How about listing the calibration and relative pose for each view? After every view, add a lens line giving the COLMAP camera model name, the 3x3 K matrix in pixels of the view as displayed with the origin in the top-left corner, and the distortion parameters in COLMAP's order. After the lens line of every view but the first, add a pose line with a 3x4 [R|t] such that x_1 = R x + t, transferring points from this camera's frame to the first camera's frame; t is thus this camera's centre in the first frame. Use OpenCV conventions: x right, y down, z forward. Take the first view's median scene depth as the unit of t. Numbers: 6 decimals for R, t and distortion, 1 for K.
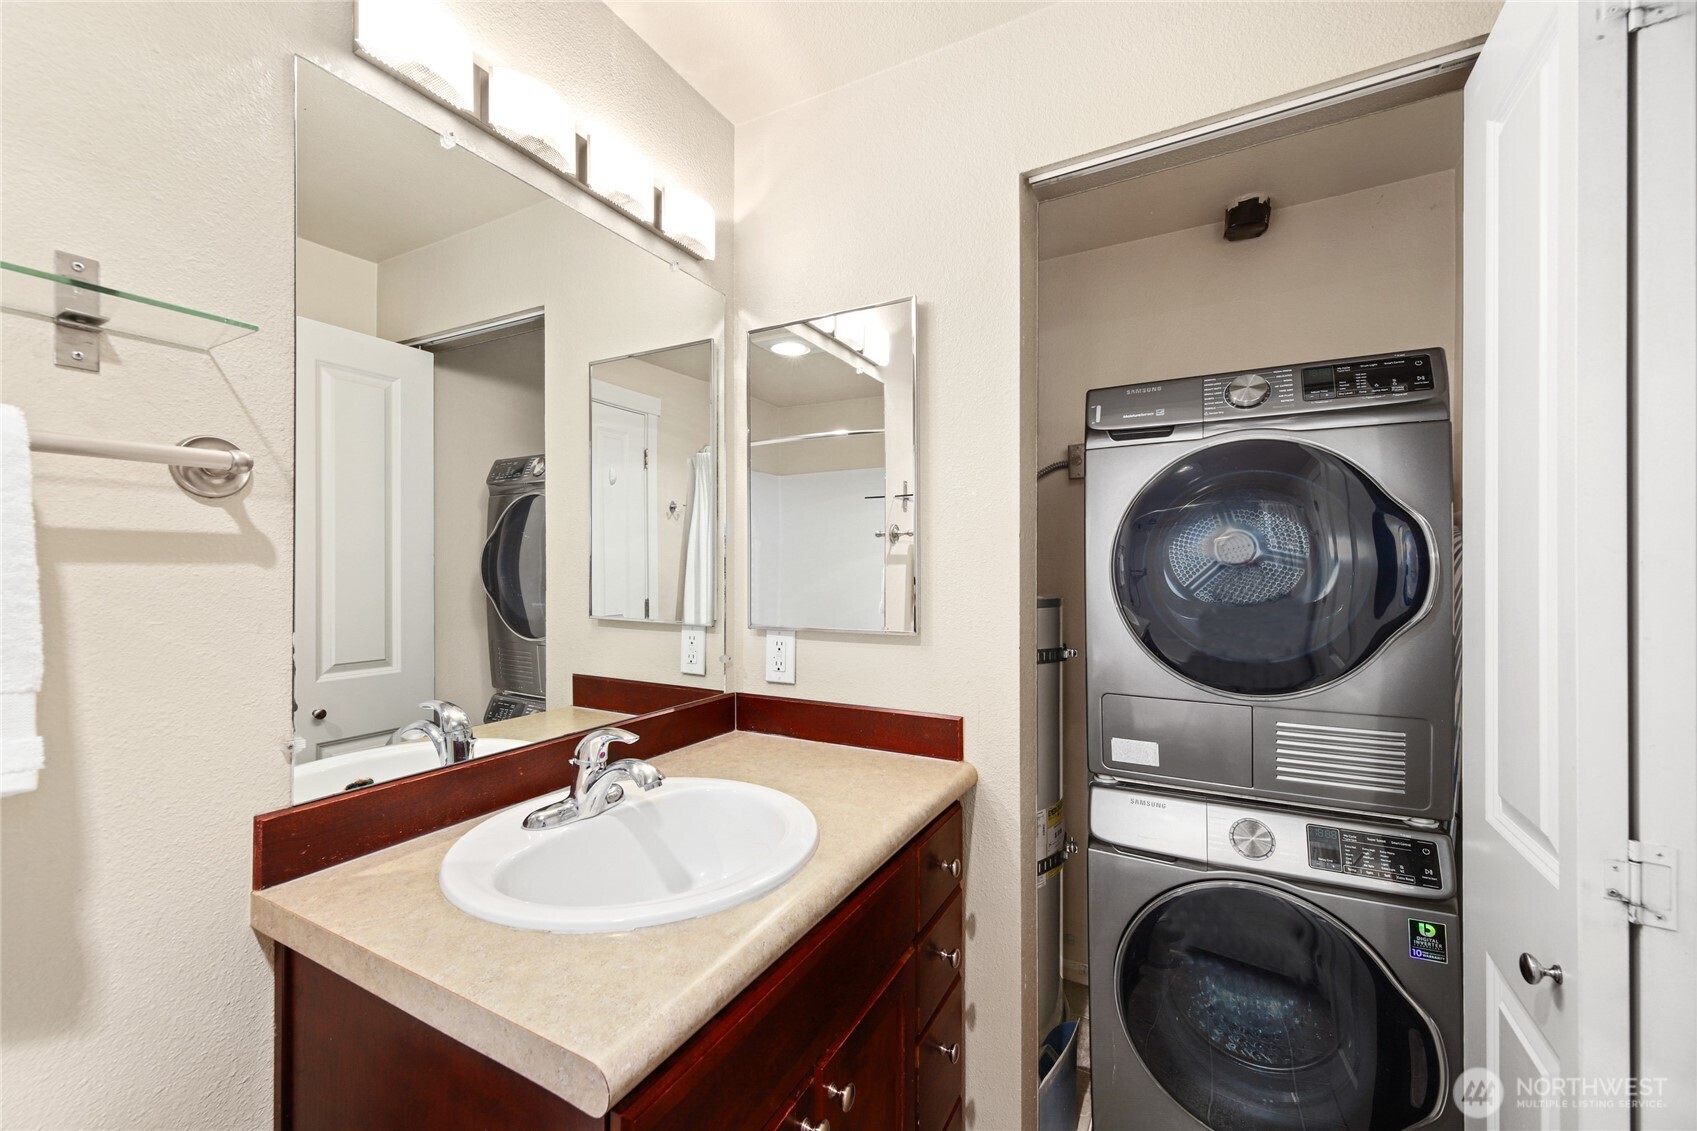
lens RADIAL K [[683.2, 0, 847.5], [0, 683.2, 568.5], [0, 0, 1]] dist [0.003390, -0.005253]
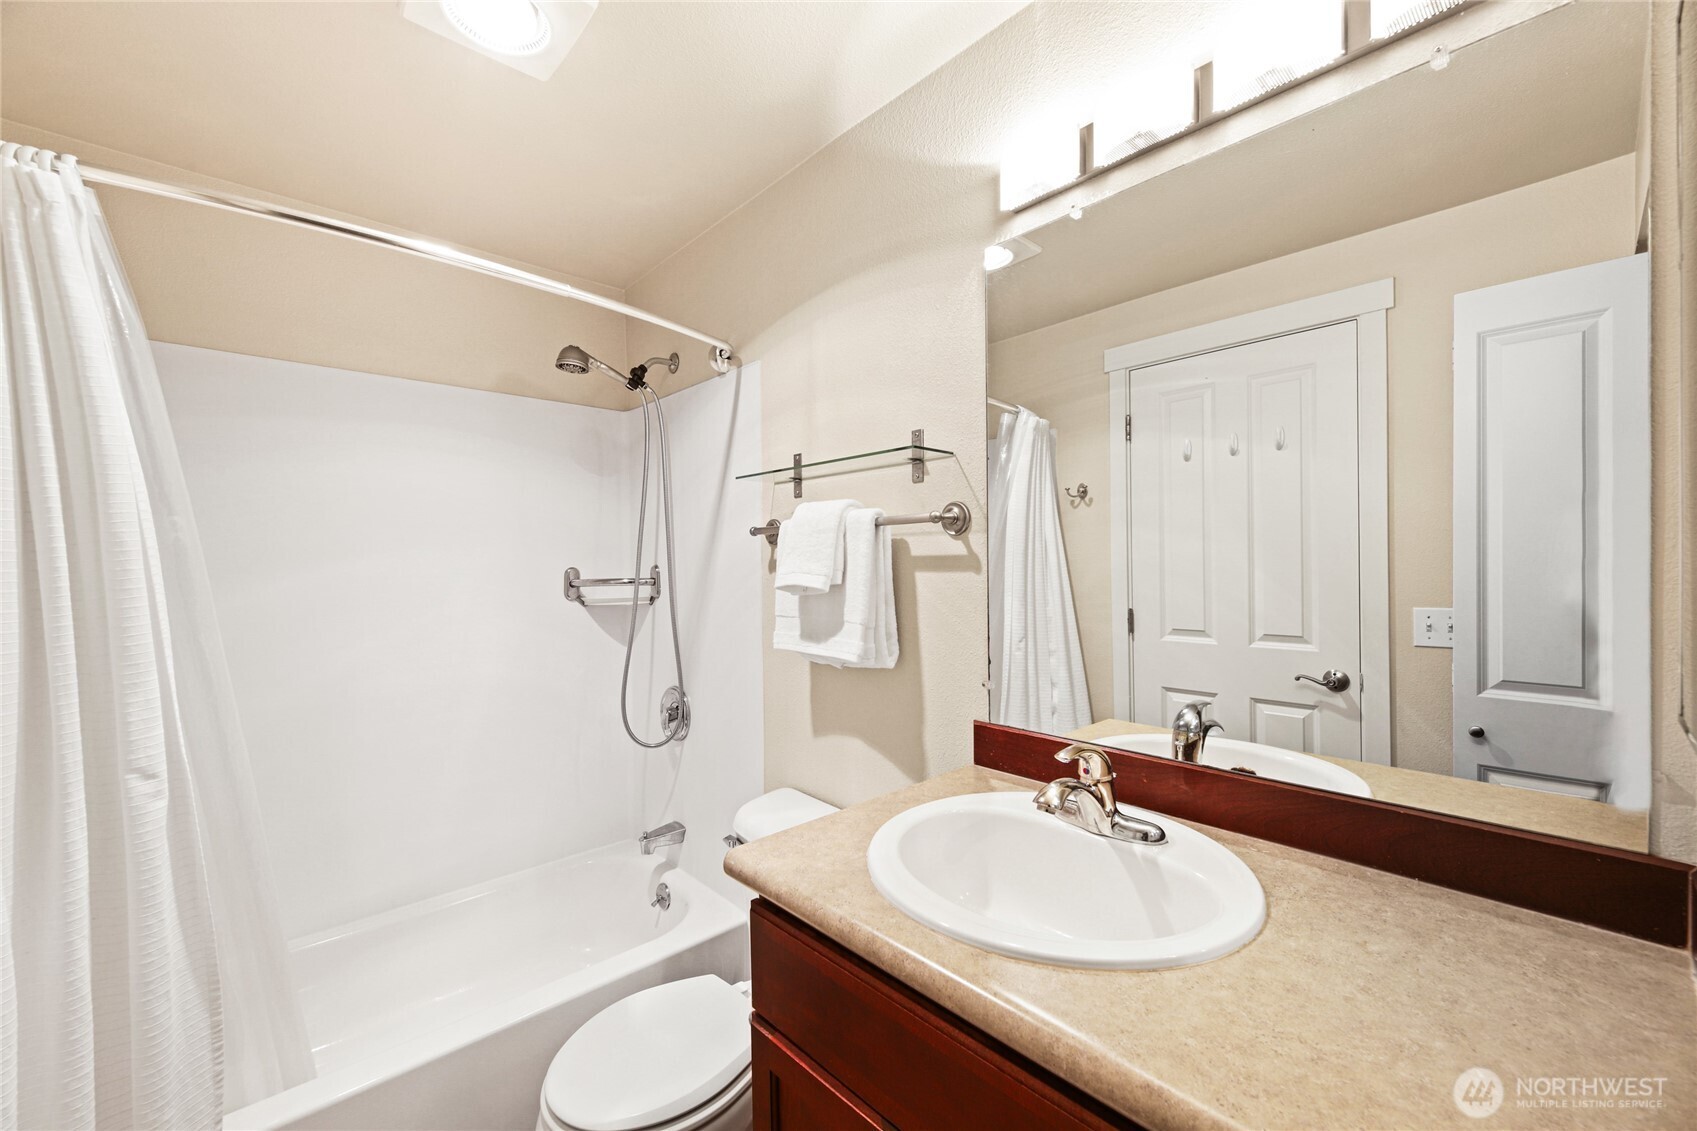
lens RADIAL K [[683.2, 0, 847.5], [0, 683.2, 568.5], [0, 0, 1]] dist [0.003390, -0.005253]
pose [[-0.335102, 0.008344, -0.942145, 0.811899], [0.005523, 0.999961, 0.006892, -0.027297], [0.942166, -0.002894, -0.335135, 1.229952]]
